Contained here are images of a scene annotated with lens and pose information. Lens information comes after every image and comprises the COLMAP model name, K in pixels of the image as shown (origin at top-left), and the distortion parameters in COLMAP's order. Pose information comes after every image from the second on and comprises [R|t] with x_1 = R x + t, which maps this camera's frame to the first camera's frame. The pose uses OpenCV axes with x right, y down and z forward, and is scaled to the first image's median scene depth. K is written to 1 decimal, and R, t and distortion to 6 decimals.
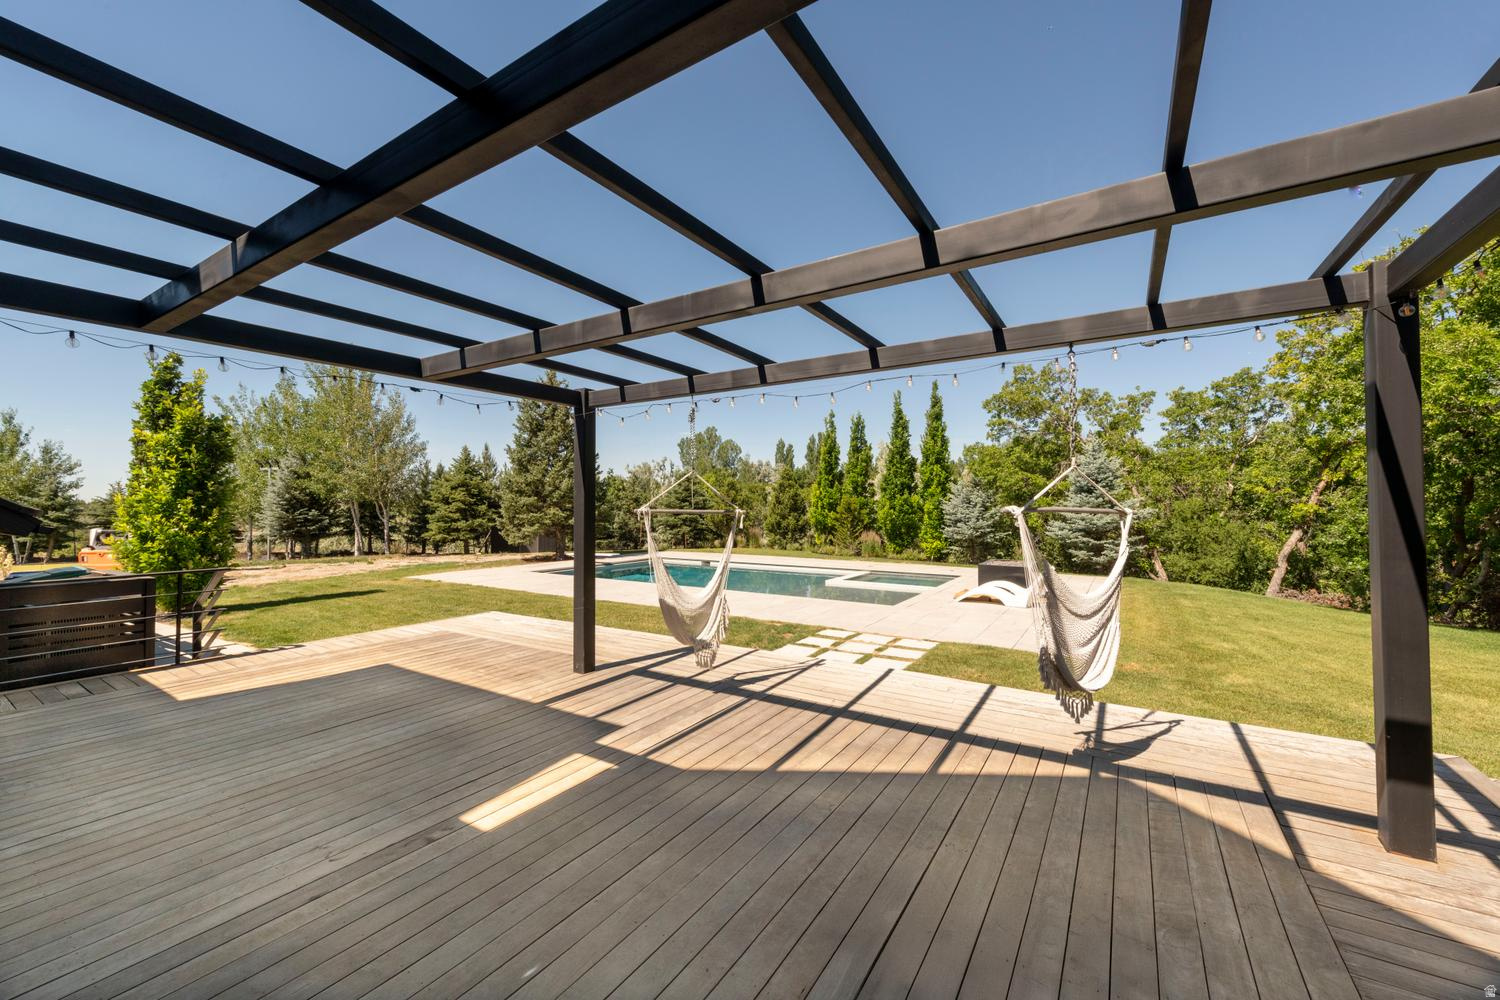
lens RADIAL K [[594.7, 0, 751.4], [0, 594.7, 497.7], [0, 0, 1]] dist [0.002962, 0.000200]
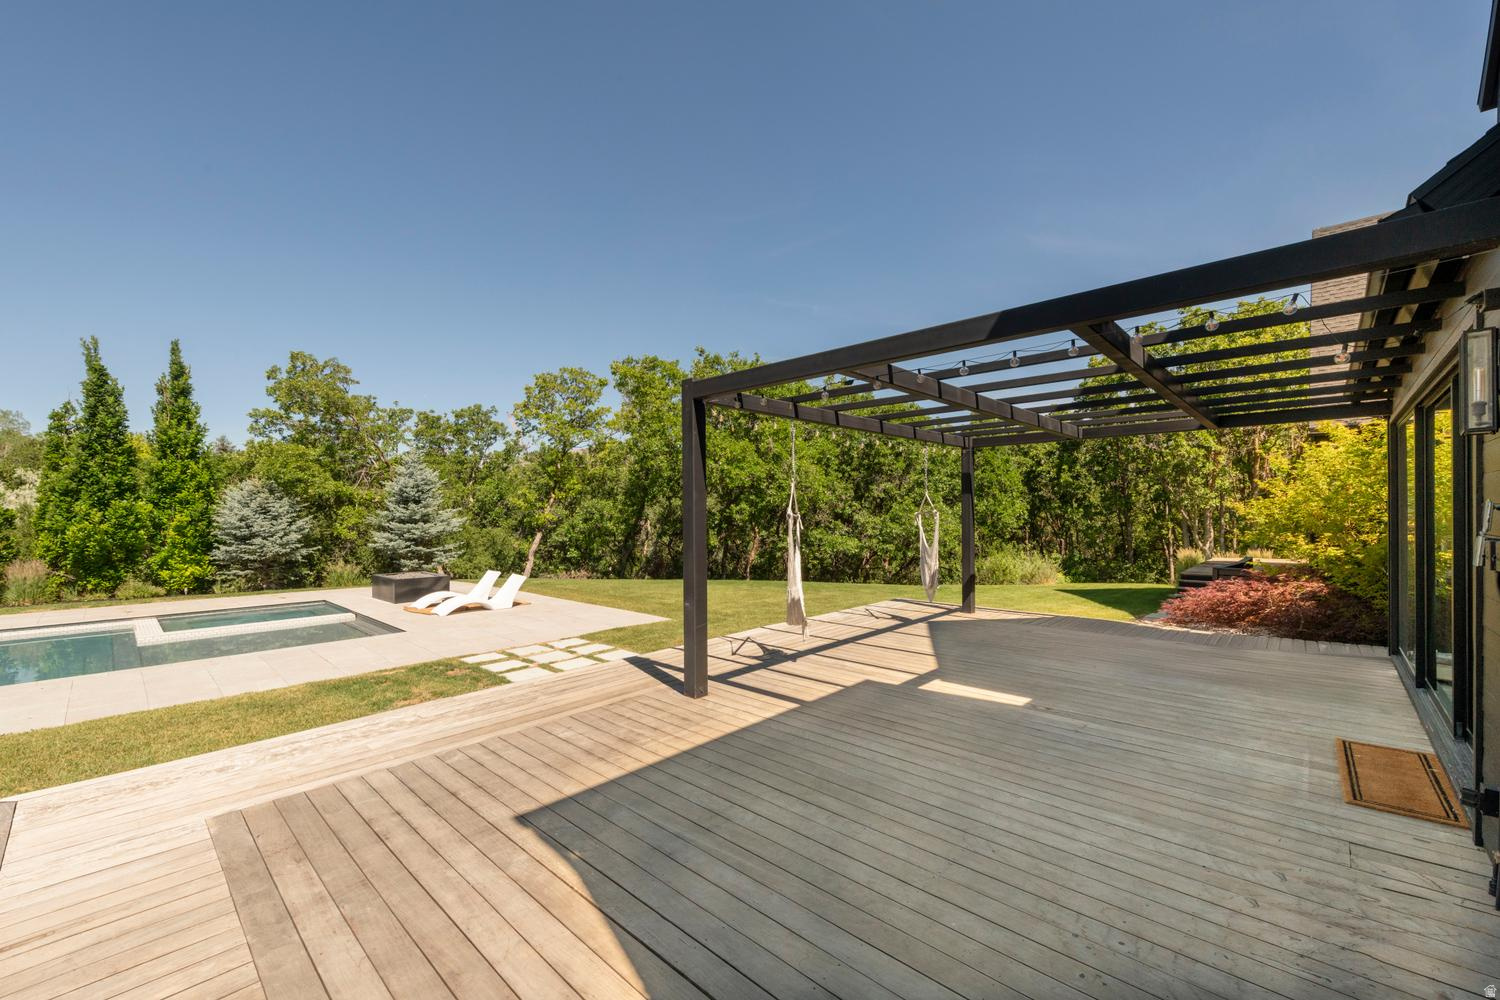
lens RADIAL K [[594.7, 0, 775.6], [0, 594.7, 513.2], [0, 0, 1]] dist [0.002962, 0.000200]
pose [[0.163272, 0.000530, 0.986581, -1.209266], [-0.005917, 0.999982, 0.000442, 0.017433], [-0.986563, -0.005910, 0.163272, 0.779115]]
